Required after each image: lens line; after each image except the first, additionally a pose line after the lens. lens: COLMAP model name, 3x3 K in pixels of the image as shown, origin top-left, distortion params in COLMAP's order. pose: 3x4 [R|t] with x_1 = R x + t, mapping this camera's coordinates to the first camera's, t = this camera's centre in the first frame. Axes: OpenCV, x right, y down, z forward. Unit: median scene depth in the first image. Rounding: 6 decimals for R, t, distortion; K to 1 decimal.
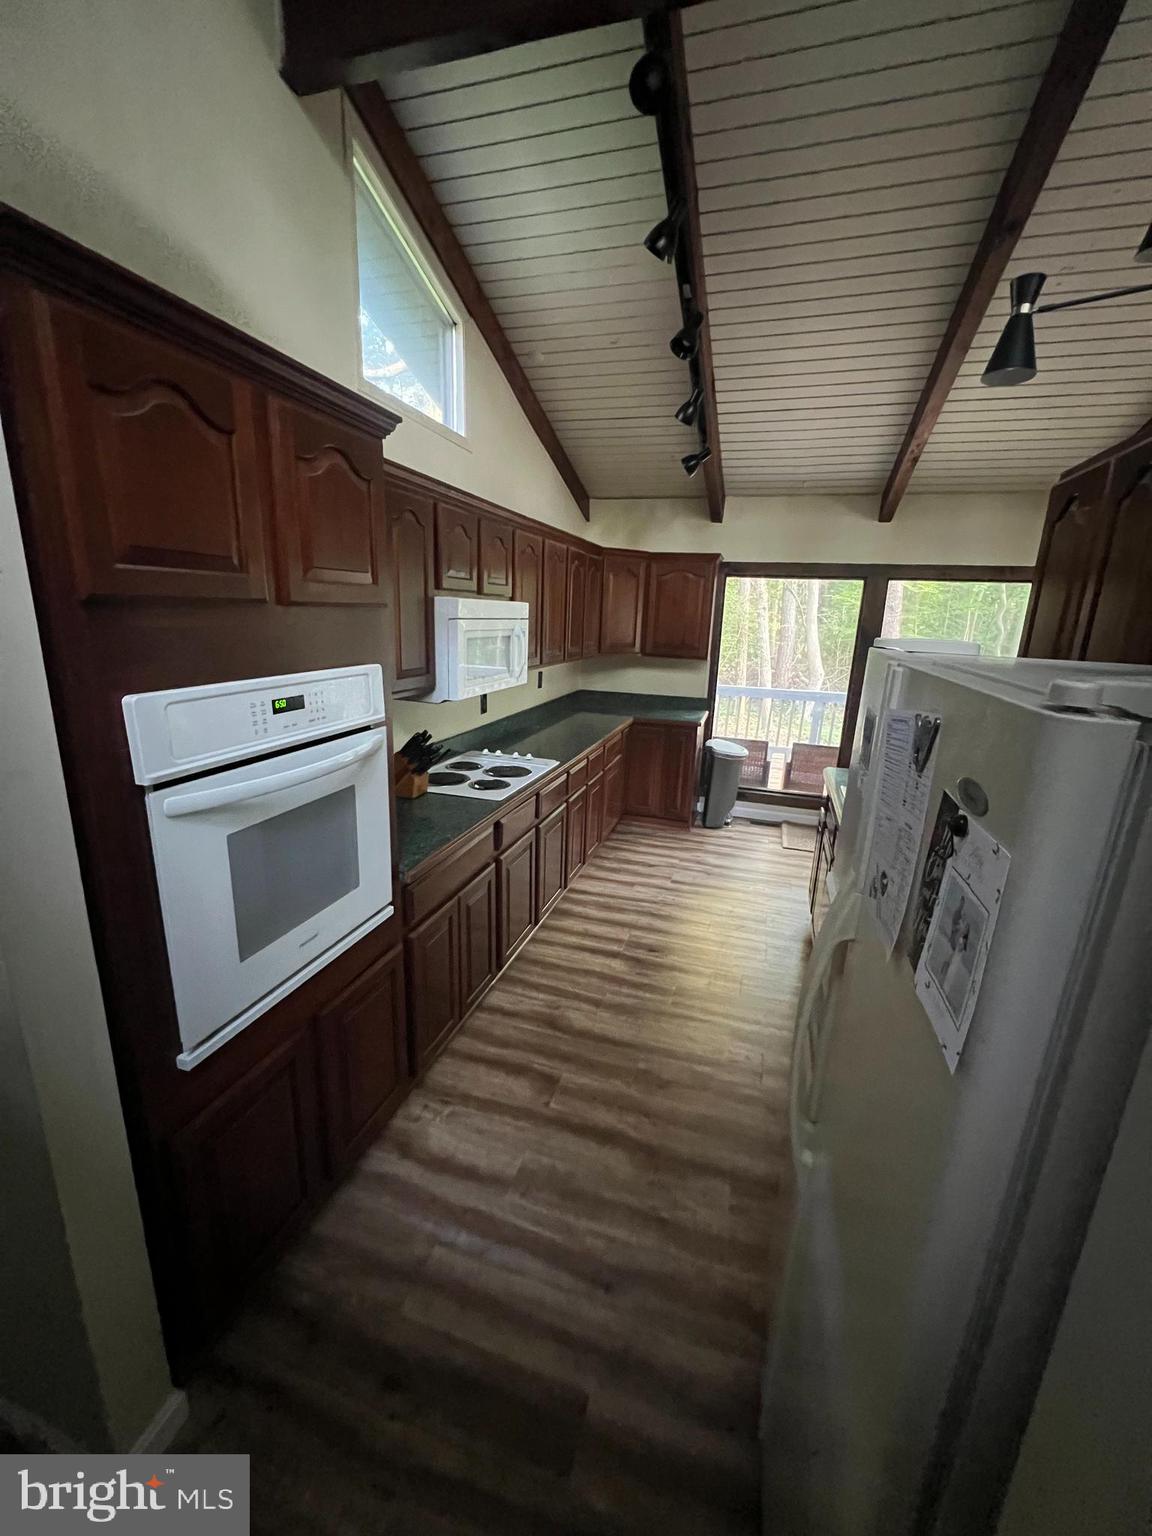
lens RADIAL K [[613.7, 0, 578.7], [0, 613.7, 766.9], [0, 0, 1]] dist [-0.001138, 0.000713]
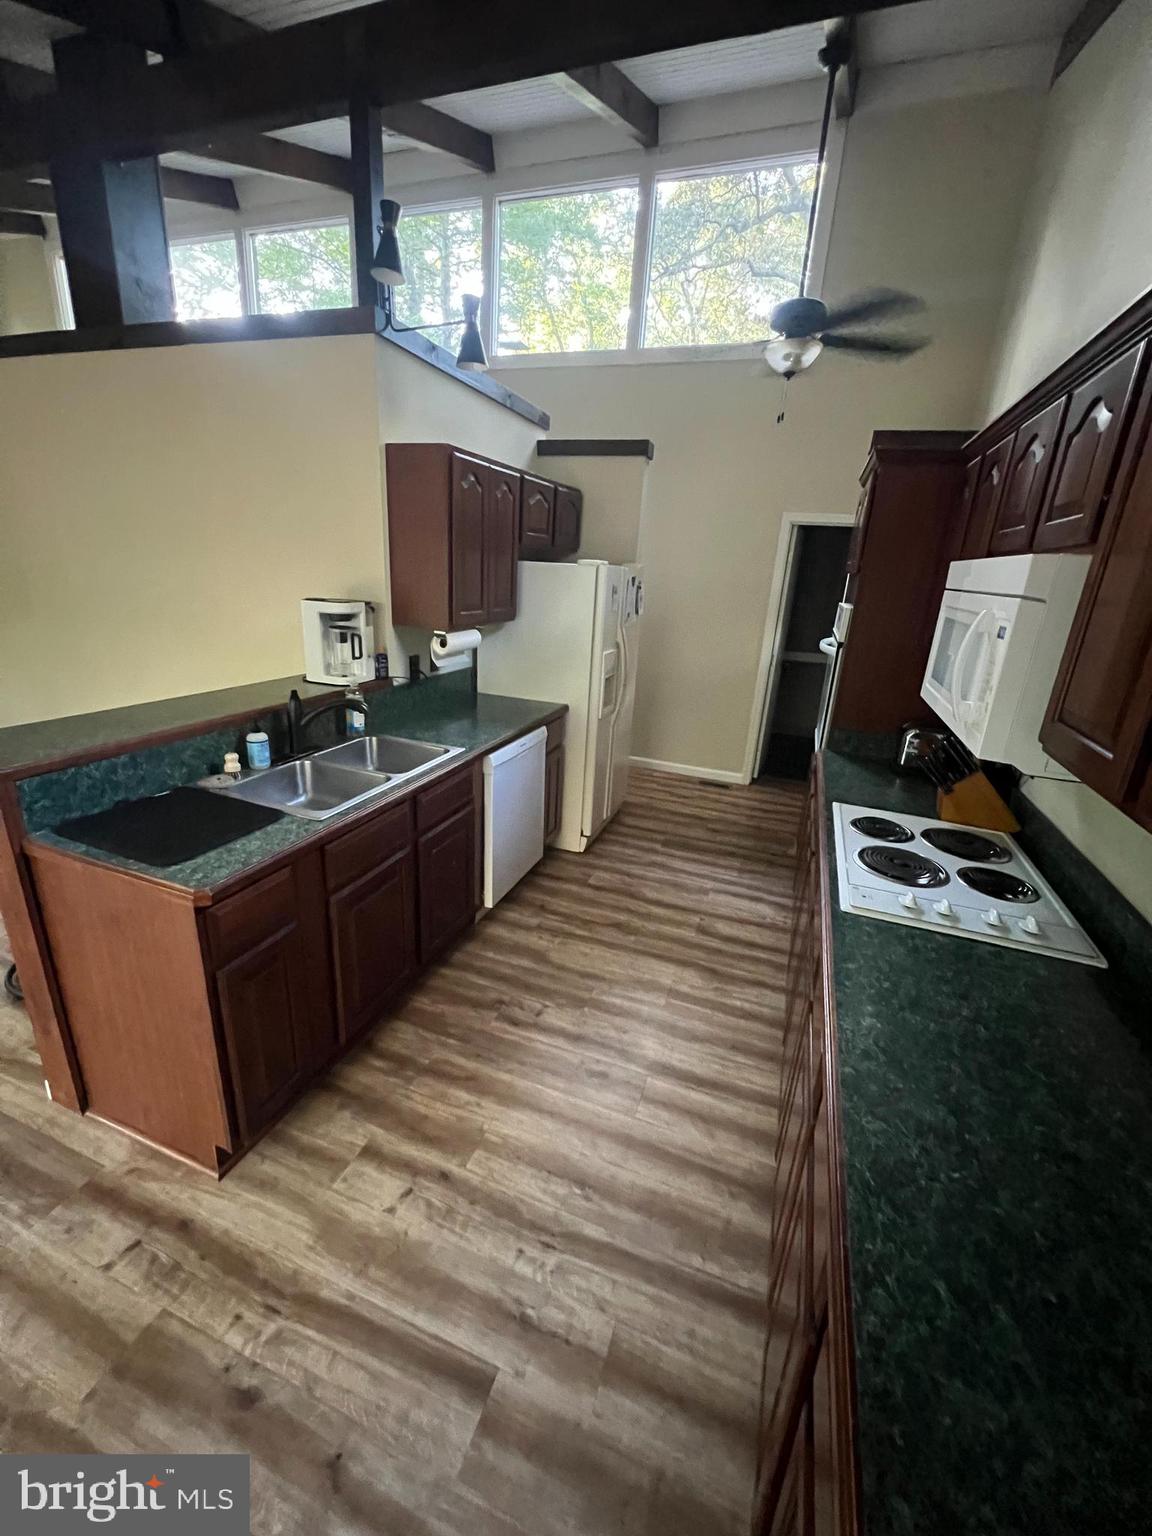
lens RADIAL K [[613.7, 0, 578.7], [0, 613.7, 766.9], [0, 0, 1]] dist [-0.001138, 0.000713]
pose [[-0.994213, -0.106679, 0.012673, 0.176662], [-0.082807, 0.836148, 0.542217, -0.346000], [-0.068439, 0.538029, -0.840143, 1.431374]]
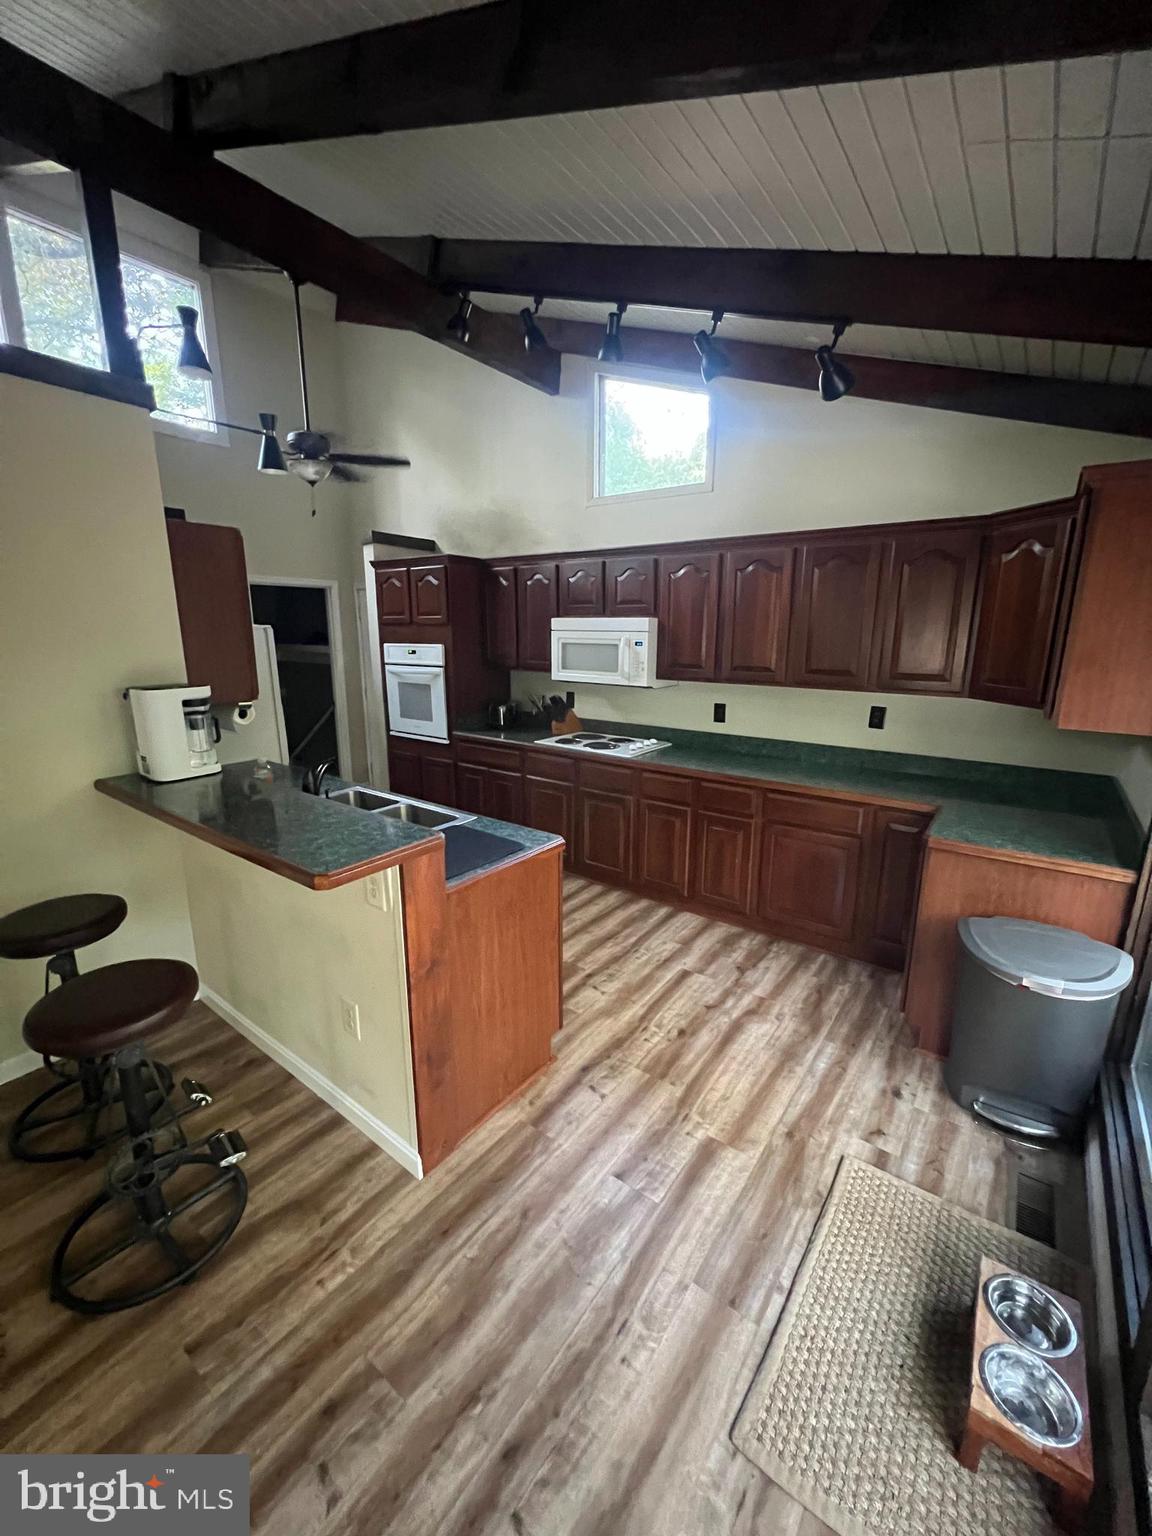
lens RADIAL K [[613.7, 0, 578.7], [0, 613.7, 766.9], [0, 0, 1]] dist [-0.001138, 0.000713]
pose [[-0.328342, 0.173368, -0.928512, 1.127904], [-0.250362, 0.931878, 0.262530, -0.282588], [0.910775, 0.318663, -0.262570, 1.305066]]
